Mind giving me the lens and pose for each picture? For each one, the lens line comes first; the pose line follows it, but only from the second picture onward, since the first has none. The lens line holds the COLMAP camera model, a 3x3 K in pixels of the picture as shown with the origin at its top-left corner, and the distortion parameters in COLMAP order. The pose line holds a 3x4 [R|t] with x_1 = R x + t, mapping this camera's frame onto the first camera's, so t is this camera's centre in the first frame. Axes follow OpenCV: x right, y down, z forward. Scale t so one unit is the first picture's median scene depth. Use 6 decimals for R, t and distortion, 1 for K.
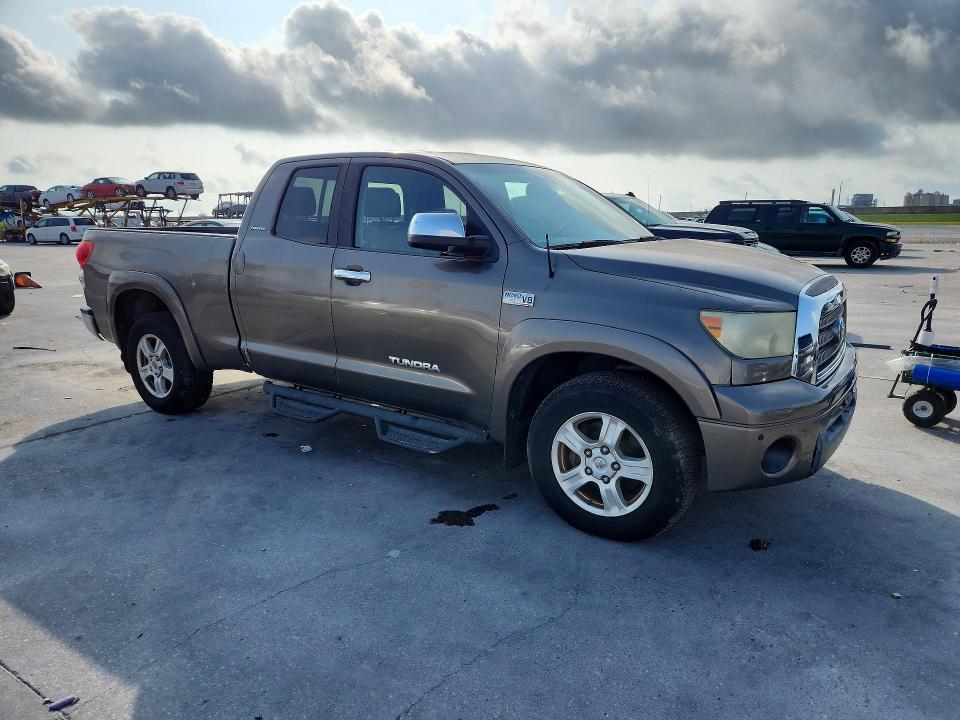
lens RADIAL K [[578.2, 0, 478.8], [0, 578.2, 356.7], [0, 0, 1]] dist [0.007616, -0.001472]
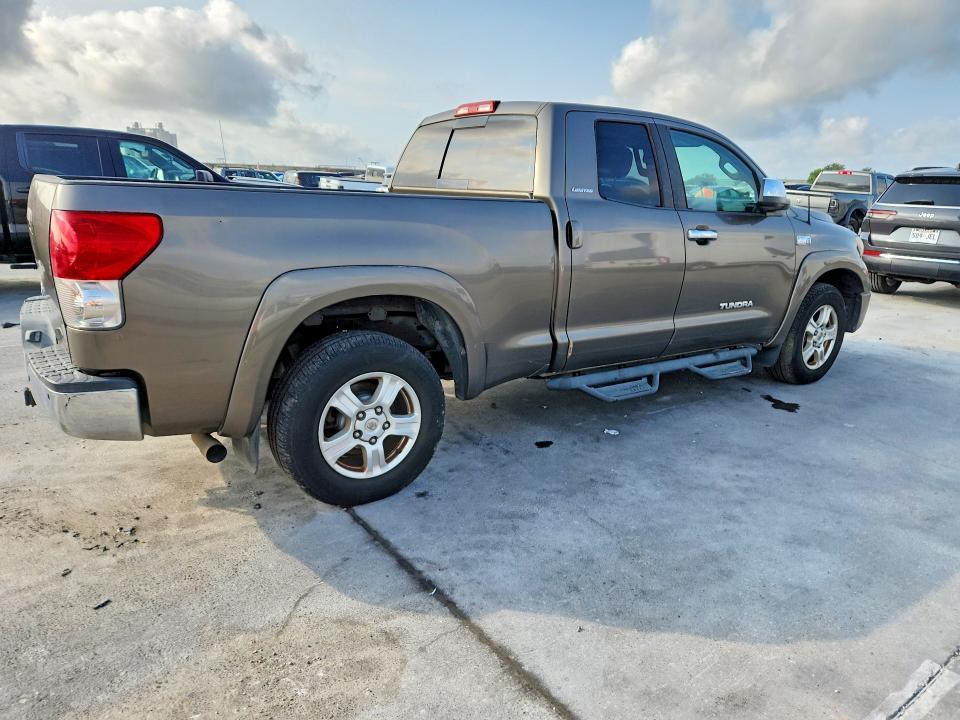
lens RADIAL K [[662.2, 0, 476.9], [0, 662.2, 360.0], [0, 0, 1]] dist [0.038135, -0.003033]
pose [[0.407844, -0.237391, 0.881651, -1.436687], [0.165380, 0.968844, 0.184365, -0.201155], [-0.897949, 0.070616, 0.434397, 0.814669]]
